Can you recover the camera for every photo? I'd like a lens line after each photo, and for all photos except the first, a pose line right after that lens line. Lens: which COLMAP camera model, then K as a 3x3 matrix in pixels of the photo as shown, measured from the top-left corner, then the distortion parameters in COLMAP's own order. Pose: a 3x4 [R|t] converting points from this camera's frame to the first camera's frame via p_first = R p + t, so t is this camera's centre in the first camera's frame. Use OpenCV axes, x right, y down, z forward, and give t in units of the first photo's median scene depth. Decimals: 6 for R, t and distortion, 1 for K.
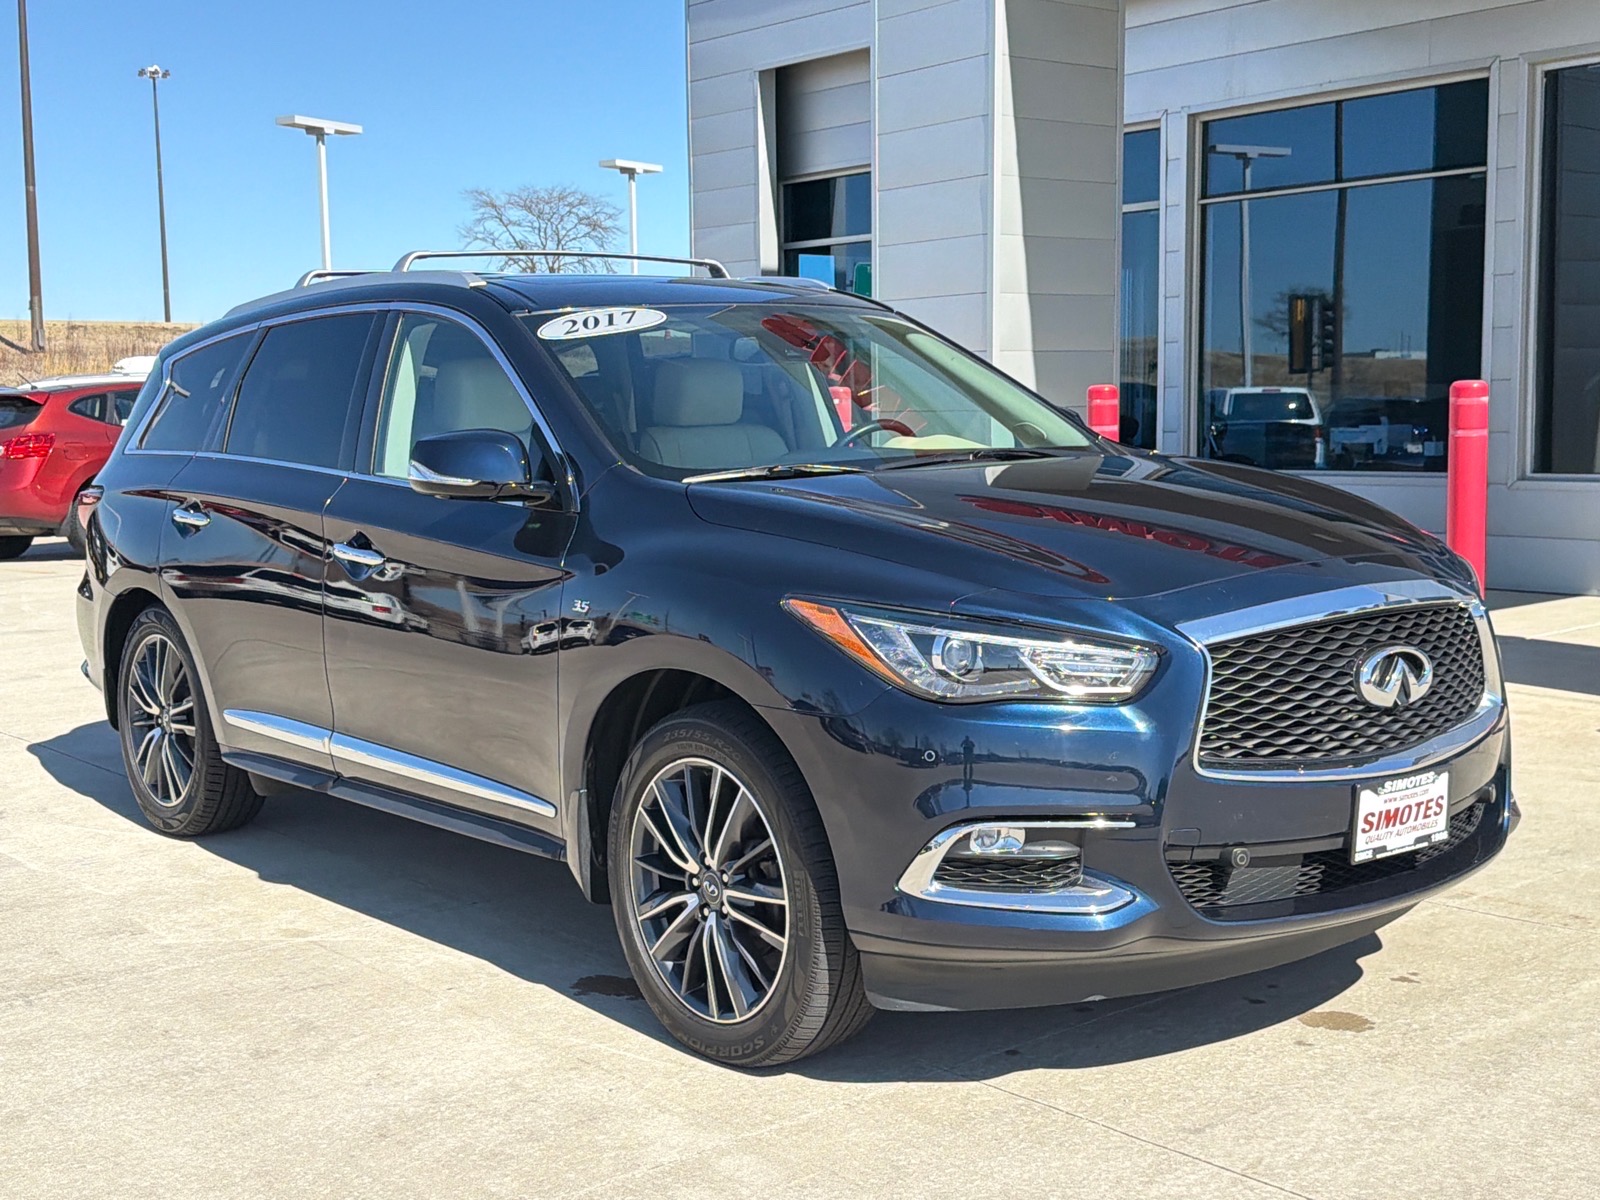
lens RADIAL K [[1983.8, 0, 800.0], [0, 1983.8, 600.0], [0, 0, 1]] dist [0.168465, -0.318002]
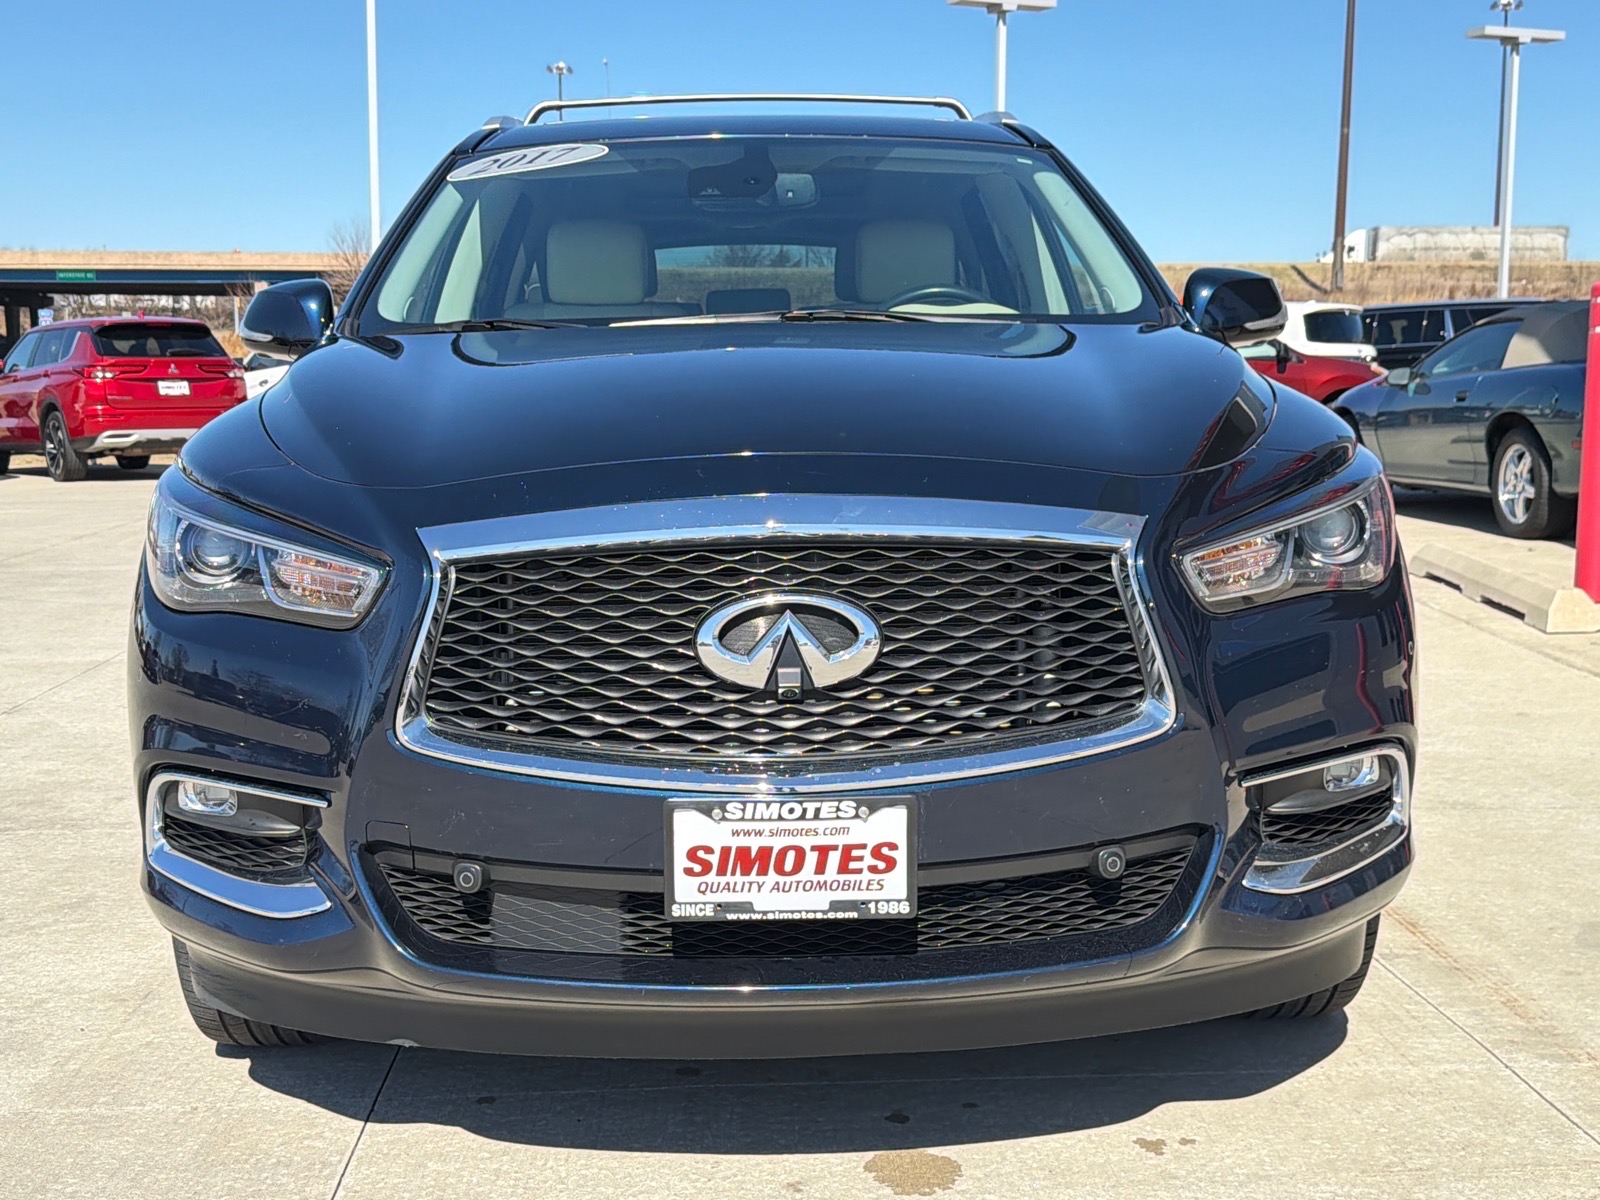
lens RADIAL K [[1983.8, 0, 800.0], [0, 1983.8, 600.0], [0, 0, 1]] dist [0.168465, -0.318002]
pose [[0.799399, 0.091445, -0.593801, 0.666764], [-0.074959, 0.995807, 0.052441, -0.008038], [0.596106, 0.002590, 0.802902, 0.497875]]
